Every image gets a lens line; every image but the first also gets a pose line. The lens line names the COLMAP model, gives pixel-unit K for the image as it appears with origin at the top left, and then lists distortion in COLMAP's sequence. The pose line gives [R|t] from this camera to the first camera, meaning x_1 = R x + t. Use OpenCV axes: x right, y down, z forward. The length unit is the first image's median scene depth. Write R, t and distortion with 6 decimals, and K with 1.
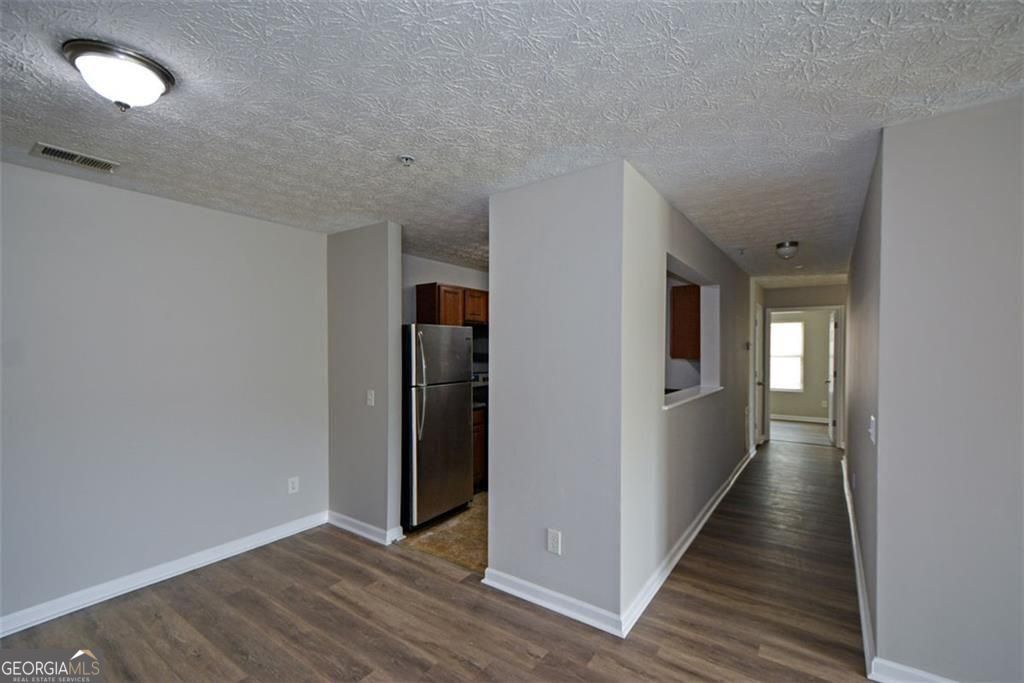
lens RADIAL K [[449.9, 0, 516.9], [0, 449.9, 352.3], [0, 0, 1]] dist [-0.001309, -0.002872]
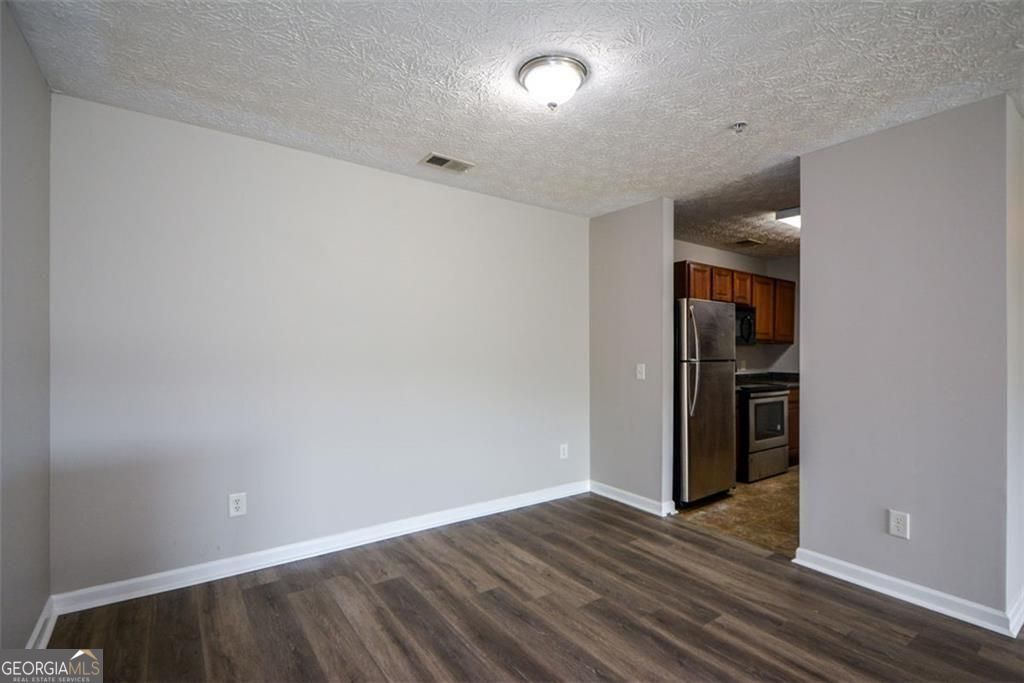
lens RADIAL K [[478.6, 0, 504.4], [0, 478.6, 343.8], [0, 0, 1]] dist [-0.011894, -0.002494]
pose [[0.935841, 0.008114, -0.352330, -0.268518], [-0.015362, 0.999724, -0.017782, 0.072120], [0.352088, 0.022054, 0.935707, -0.143317]]
